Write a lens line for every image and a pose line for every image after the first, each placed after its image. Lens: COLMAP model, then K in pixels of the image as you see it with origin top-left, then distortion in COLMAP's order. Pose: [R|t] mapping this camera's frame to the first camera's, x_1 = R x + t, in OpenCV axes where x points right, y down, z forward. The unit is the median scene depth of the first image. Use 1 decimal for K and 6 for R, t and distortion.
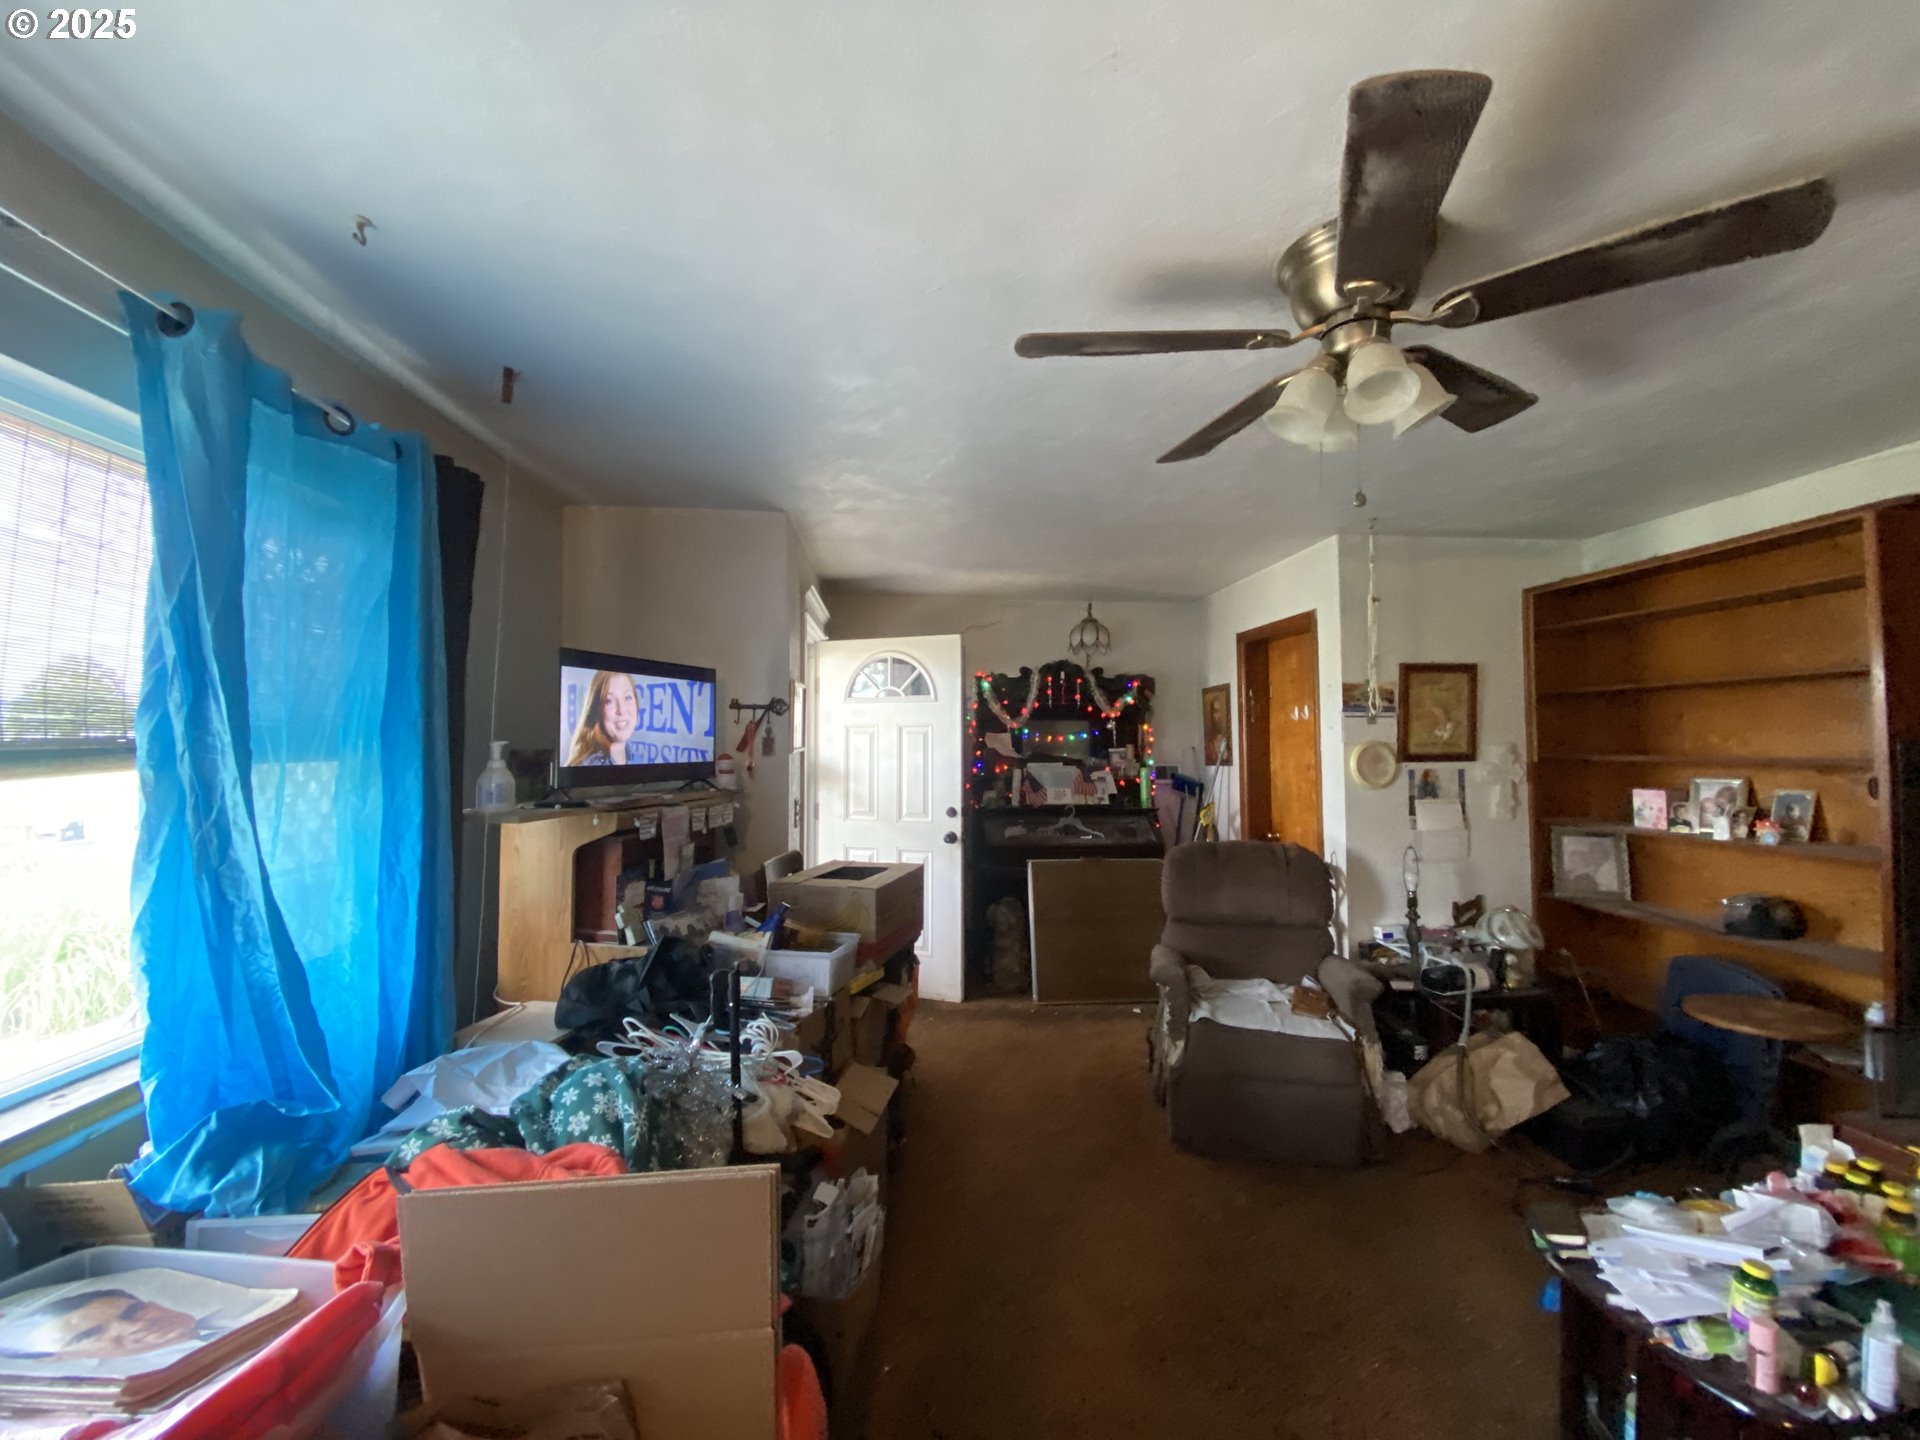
lens RADIAL K [[759.4, 0, 963.2], [0, 759.4, 708.6], [0, 0, 1]] dist [0.000404, -0.012140]
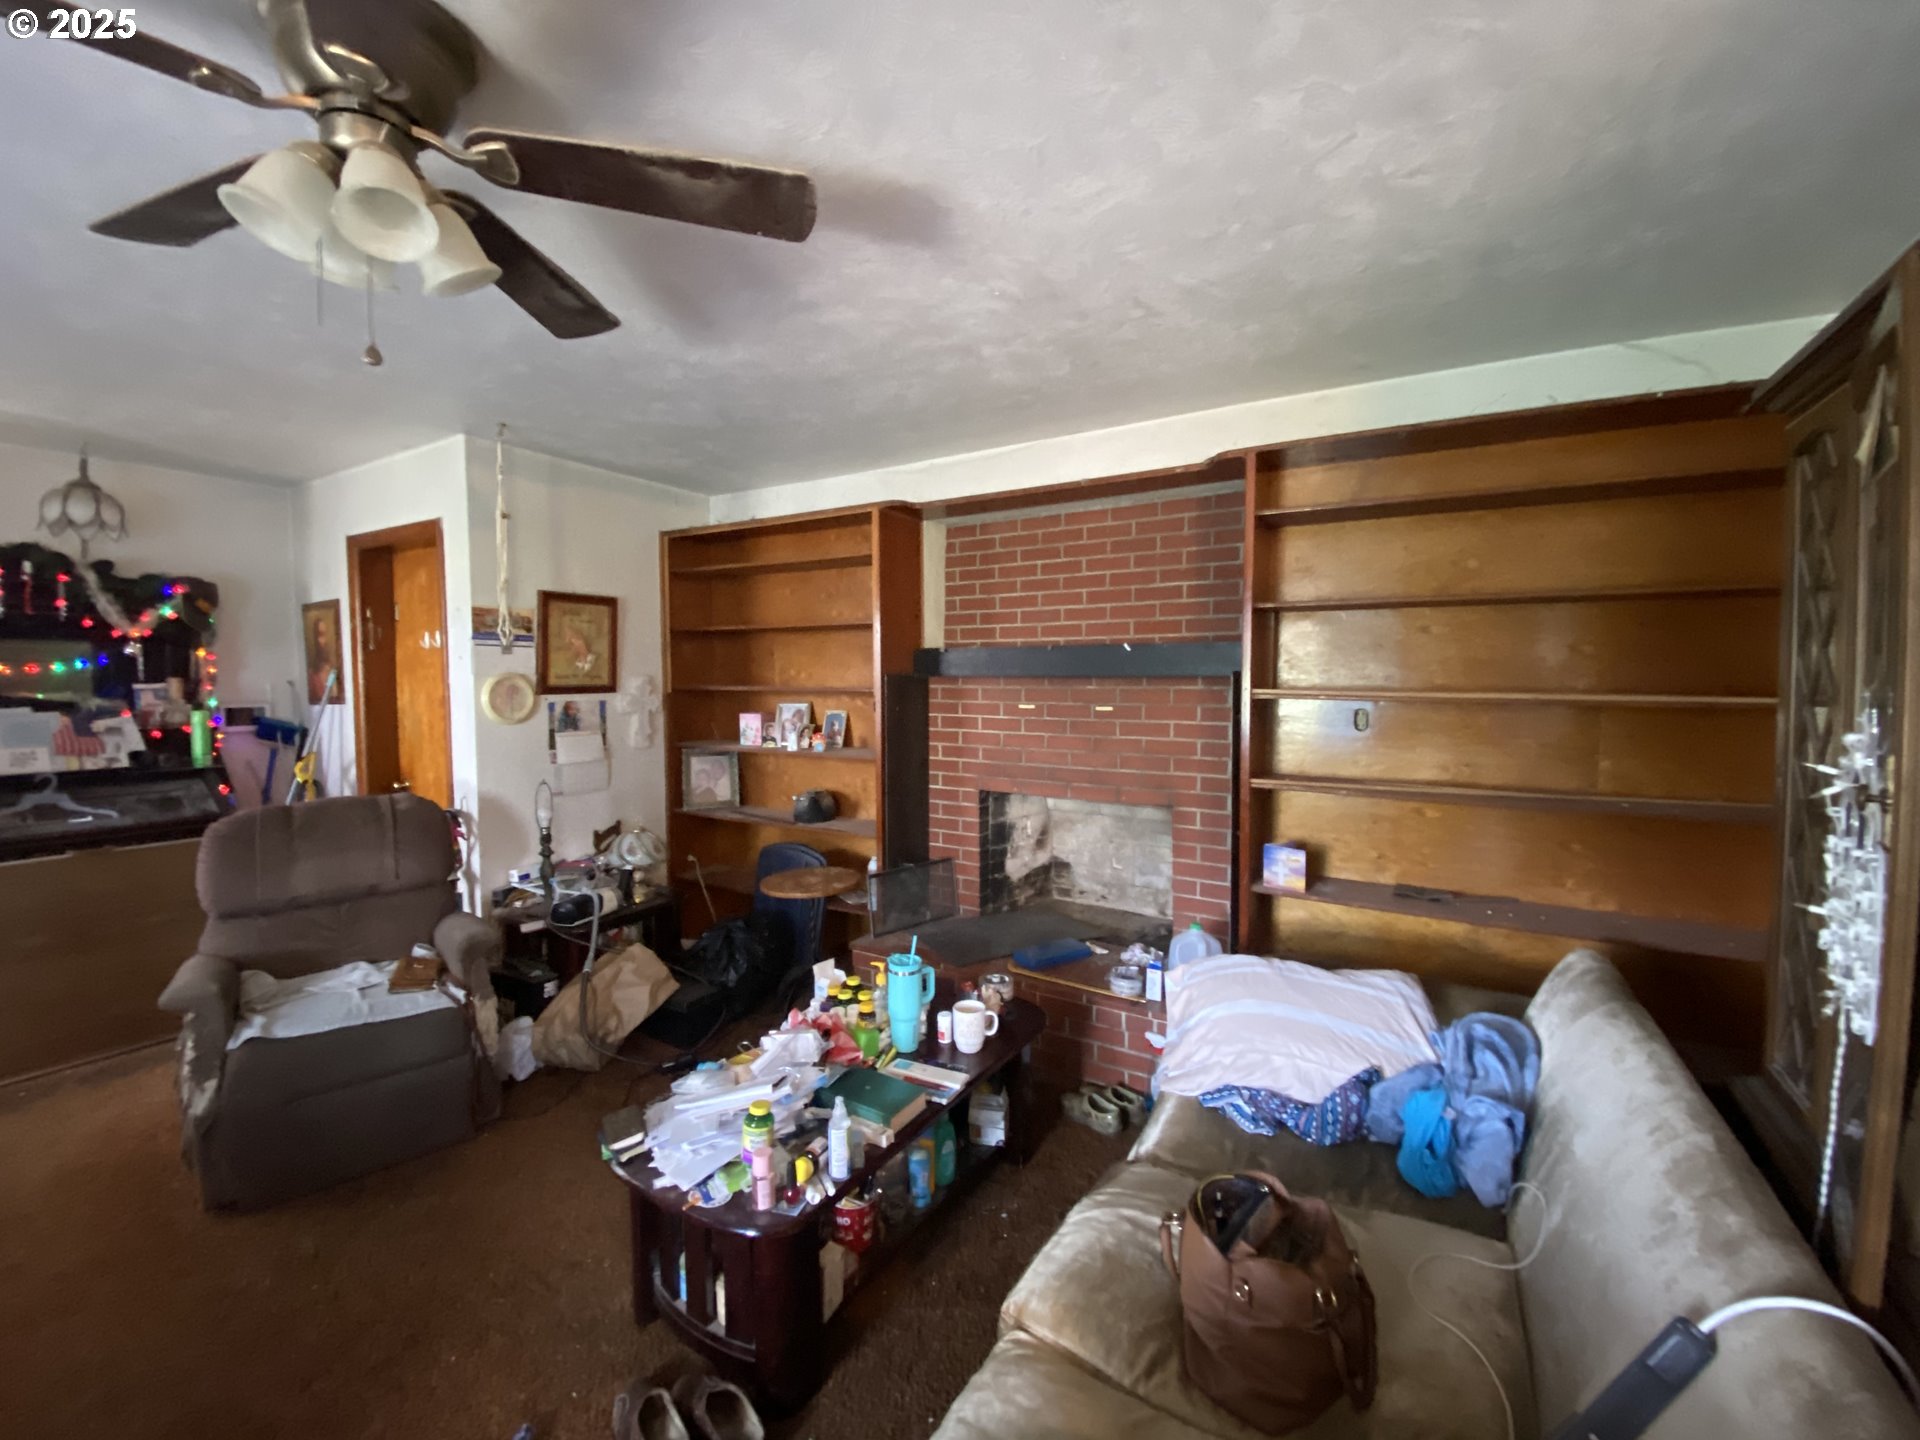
lens RADIAL K [[759.4, 0, 963.2], [0, 759.4, 708.6], [0, 0, 1]] dist [0.000404, -0.012140]
pose [[0.580669, -0.033514, 0.813450, 0.124982], [-0.035761, 0.997138, 0.066610, 0.006377], [-0.813354, -0.067768, 0.577809, 0.018700]]
